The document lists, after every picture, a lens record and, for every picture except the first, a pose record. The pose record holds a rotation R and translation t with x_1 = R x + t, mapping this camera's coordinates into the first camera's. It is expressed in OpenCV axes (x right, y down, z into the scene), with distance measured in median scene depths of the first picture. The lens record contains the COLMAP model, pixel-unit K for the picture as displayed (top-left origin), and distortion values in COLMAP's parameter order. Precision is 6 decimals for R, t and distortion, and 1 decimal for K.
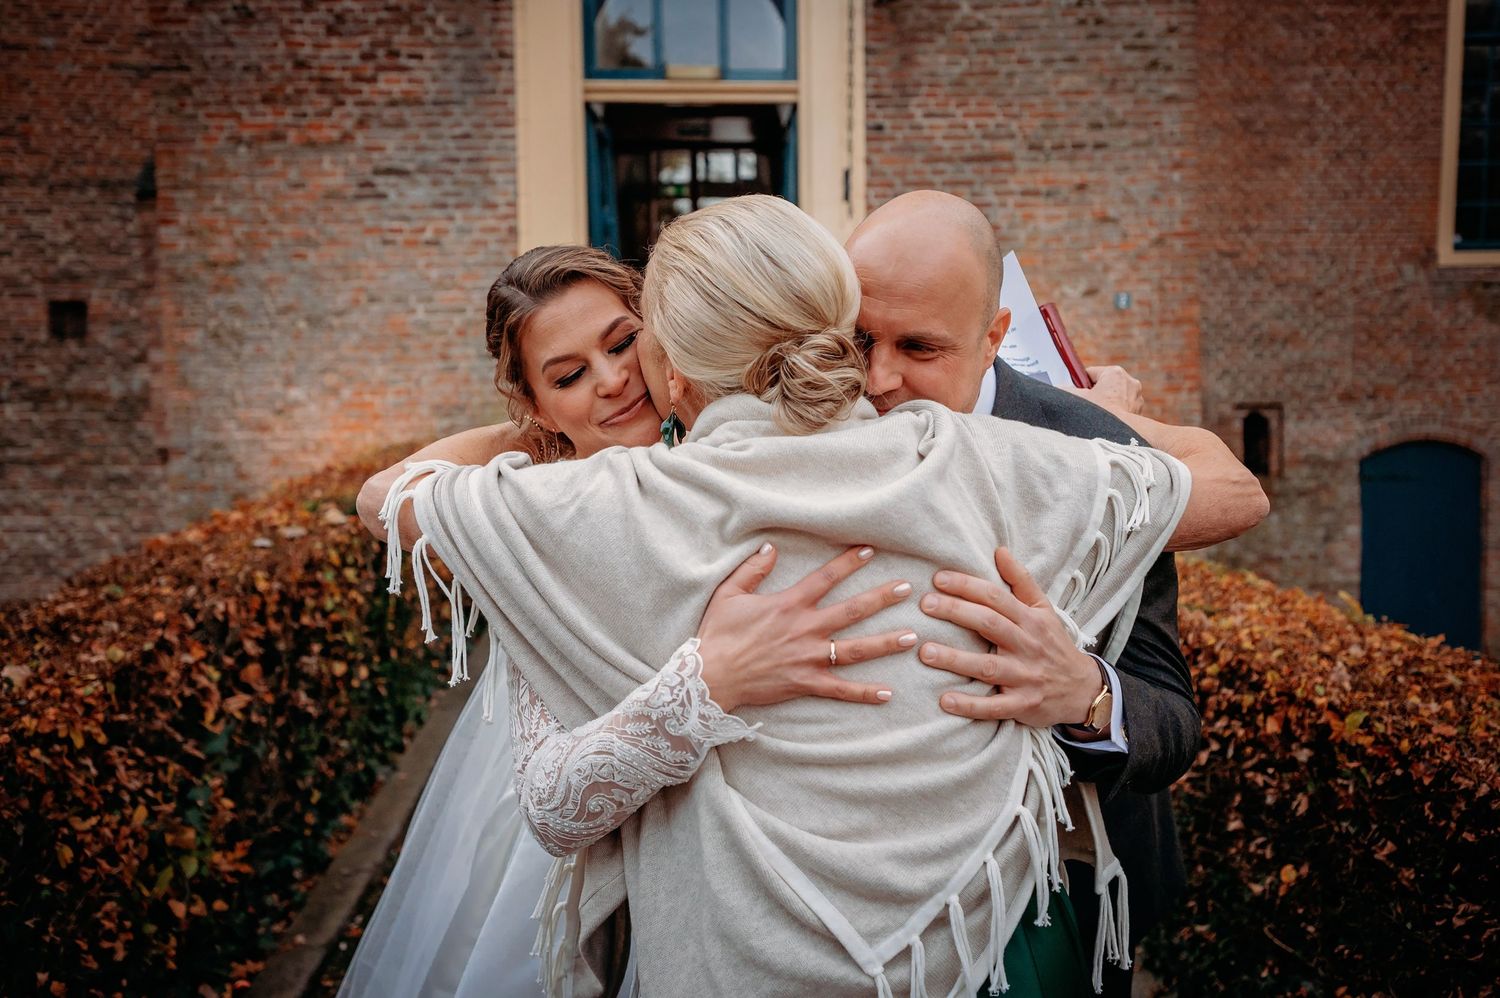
lens RADIAL K [[1147.0, 0, 753.2], [0, 1147.0, 497.7], [0, 0, 1]] dist [0.002344, -0.005474]
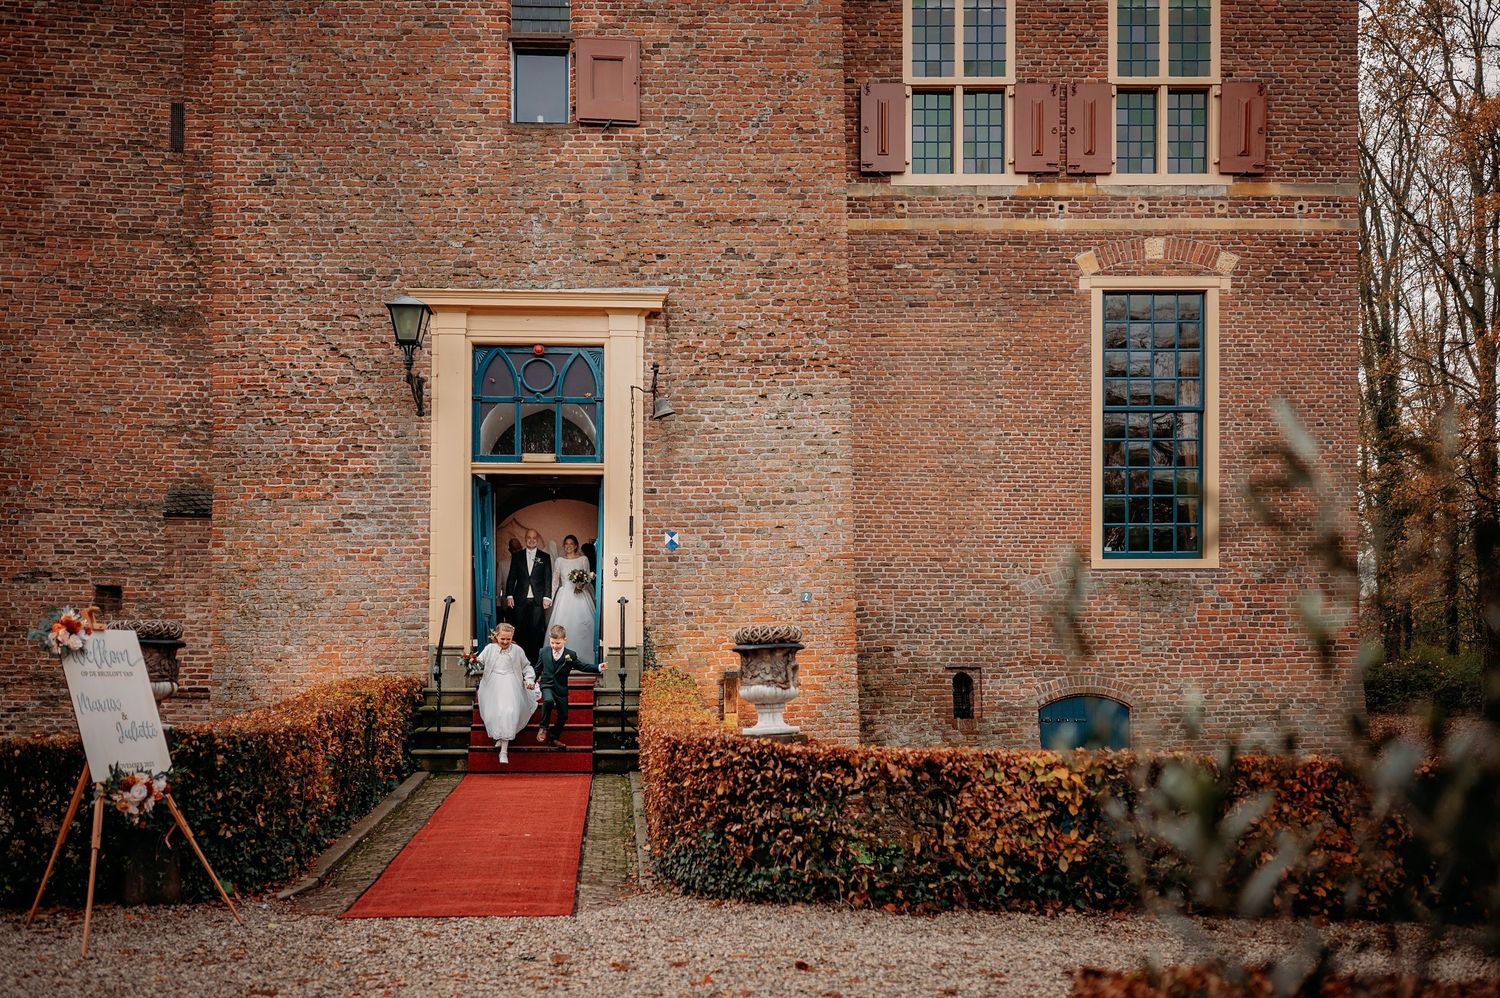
lens RADIAL K [[1521.1, 0, 765.0], [0, 1521.1, 639.0], [0, 0, 1]] dist [-0.006497, 0.000000]
pose [[0.999448, 0.009783, 0.031739, 0.202183], [-0.006090, 0.993414, -0.114418, 0.134060], [-0.032649, 0.114162, 0.992926, -1.132710]]
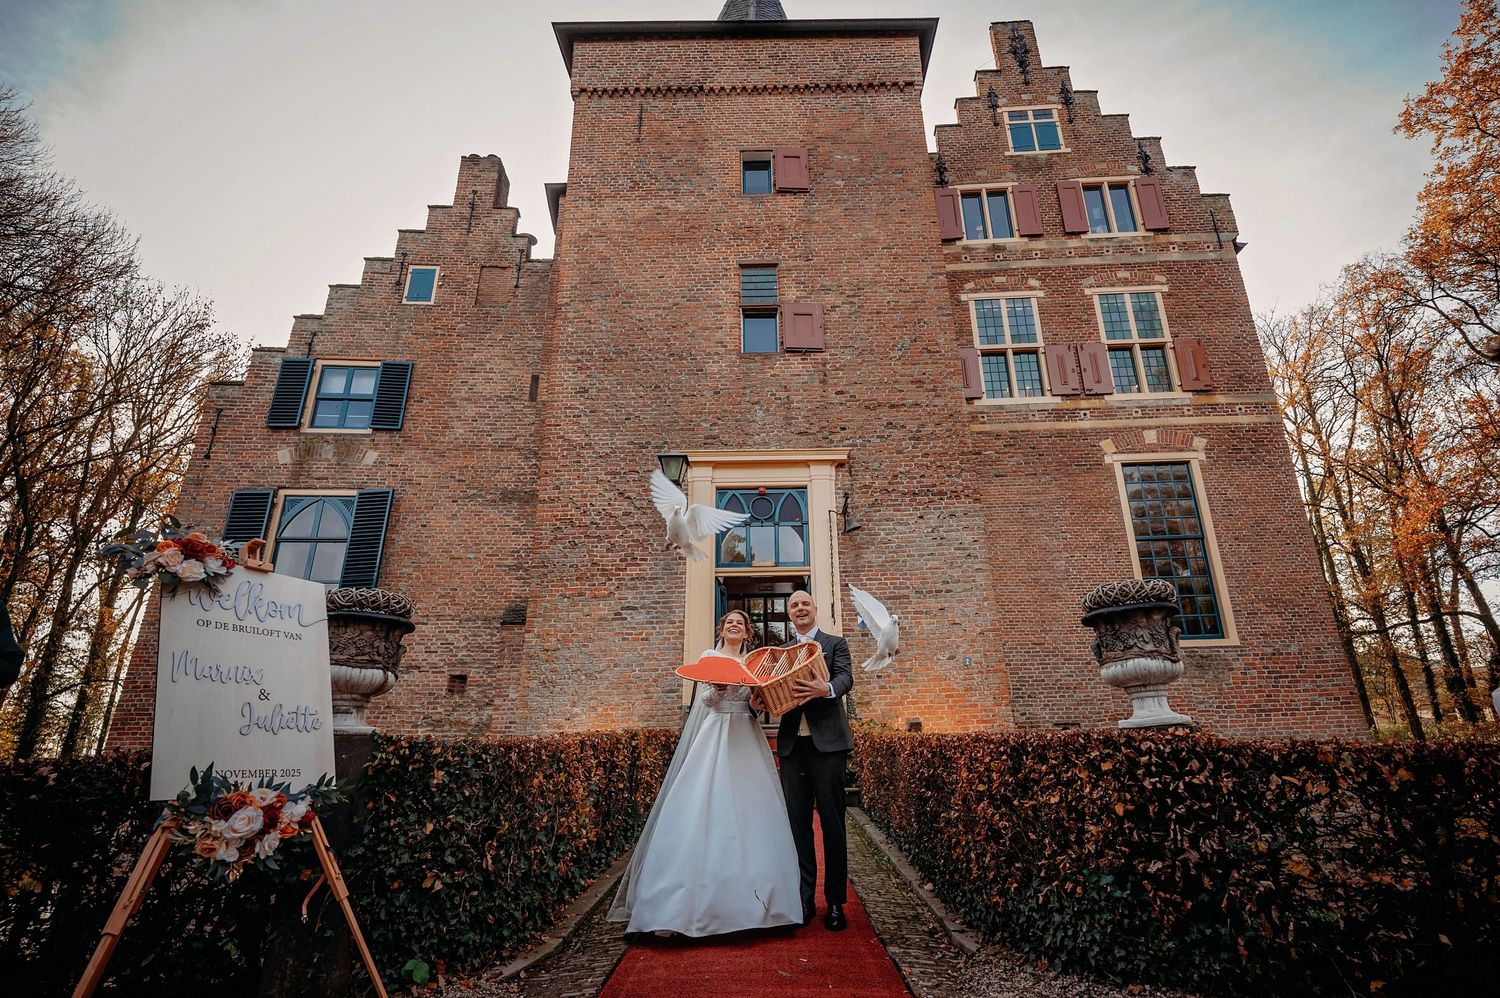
lens RADIAL K [[743.3, 0, 781.3], [0, 743.3, 491.6], [0, 0, 1]] dist [-0.006544, 0.004282]
pose [[0.999062, -0.024720, -0.035561, 0.038366], [0.007045, 0.902929, -0.429732, 0.132499], [0.042732, 0.429078, 0.902256, -0.384918]]
